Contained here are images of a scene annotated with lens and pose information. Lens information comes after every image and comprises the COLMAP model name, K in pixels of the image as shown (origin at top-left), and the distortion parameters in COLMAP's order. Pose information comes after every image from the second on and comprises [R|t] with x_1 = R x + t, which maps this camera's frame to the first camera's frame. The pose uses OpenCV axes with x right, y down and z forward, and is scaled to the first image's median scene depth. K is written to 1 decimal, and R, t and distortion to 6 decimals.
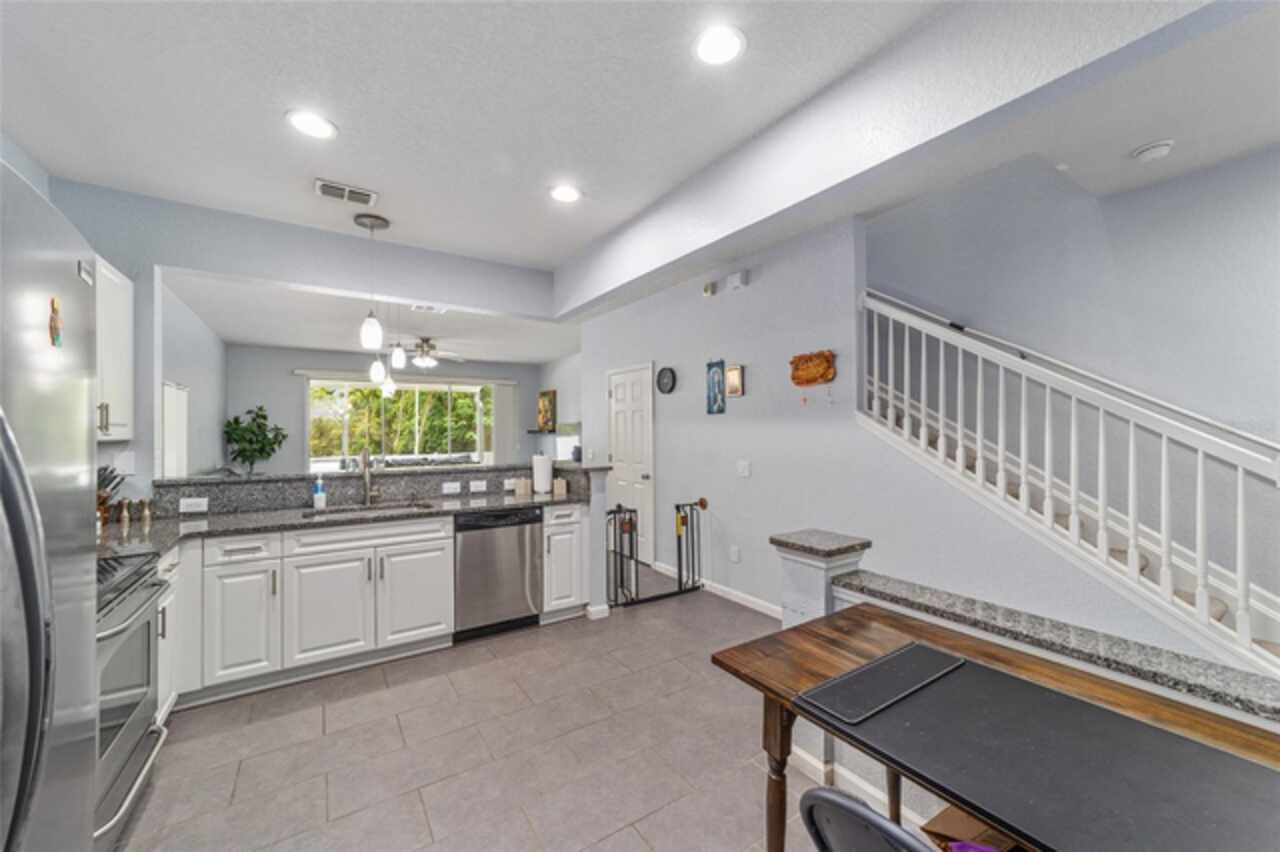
lens RADIAL K [[491.0, 0, 639.6], [0, 491.0, 430.4], [0, 0, 1]] dist [-0.007132, 0.001140]
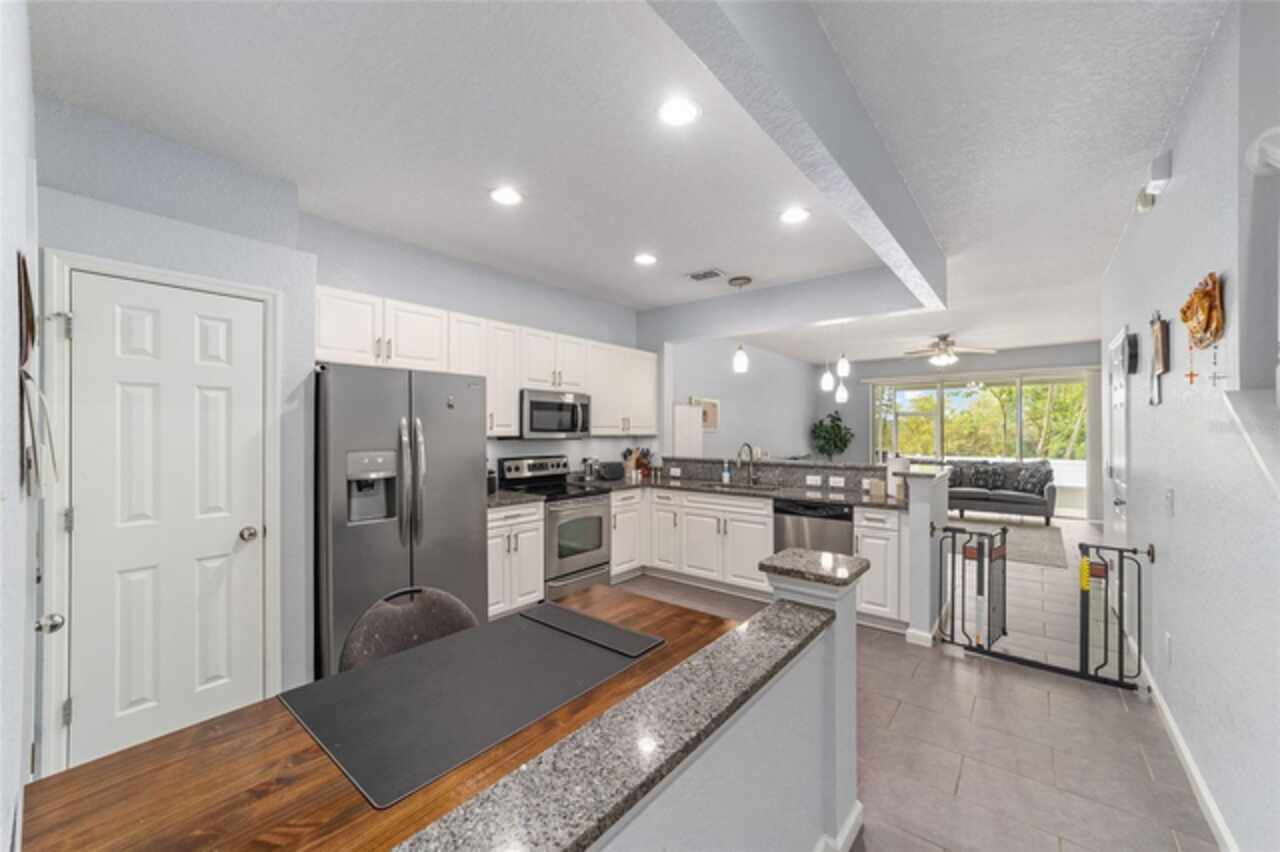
lens RADIAL K [[491.0, 0, 636.1], [0, 491.0, 430.0], [0, 0, 1]] dist [-0.007132, 0.001140]
pose [[0.301426, 0.002593, -0.953486, 0.581135], [-0.002155, 0.999996, 0.002038, -0.003106], [0.953487, 0.001441, 0.301431, 0.243658]]
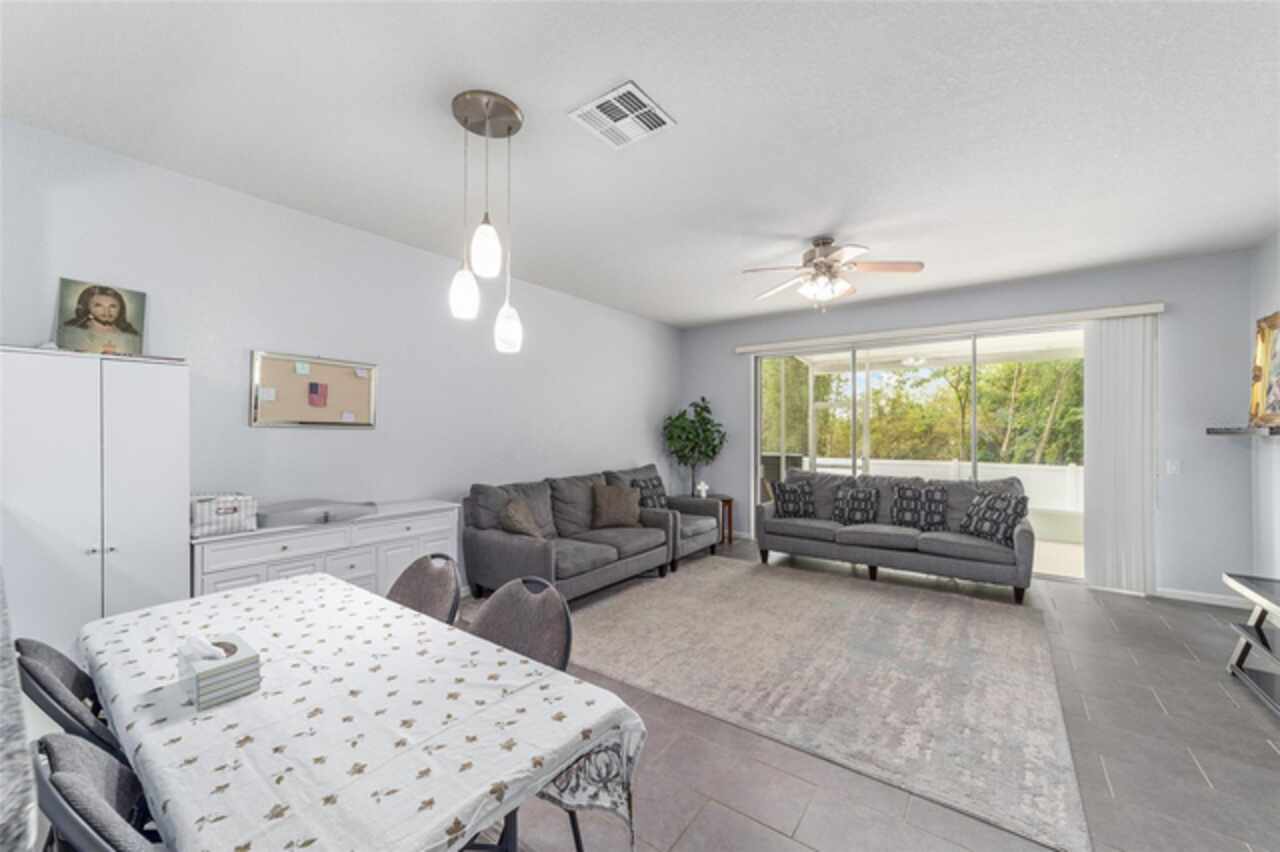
lens RADIAL K [[491.0, 0, 642.1], [0, 491.0, 429.0], [0, 0, 1]] dist [-0.007132, 0.001140]
pose [[0.352619, 0.004484, -0.935756, -0.078175], [-0.003711, 0.999987, 0.003393, 0.004072], [0.935759, 0.002277, 0.352632, 1.256606]]
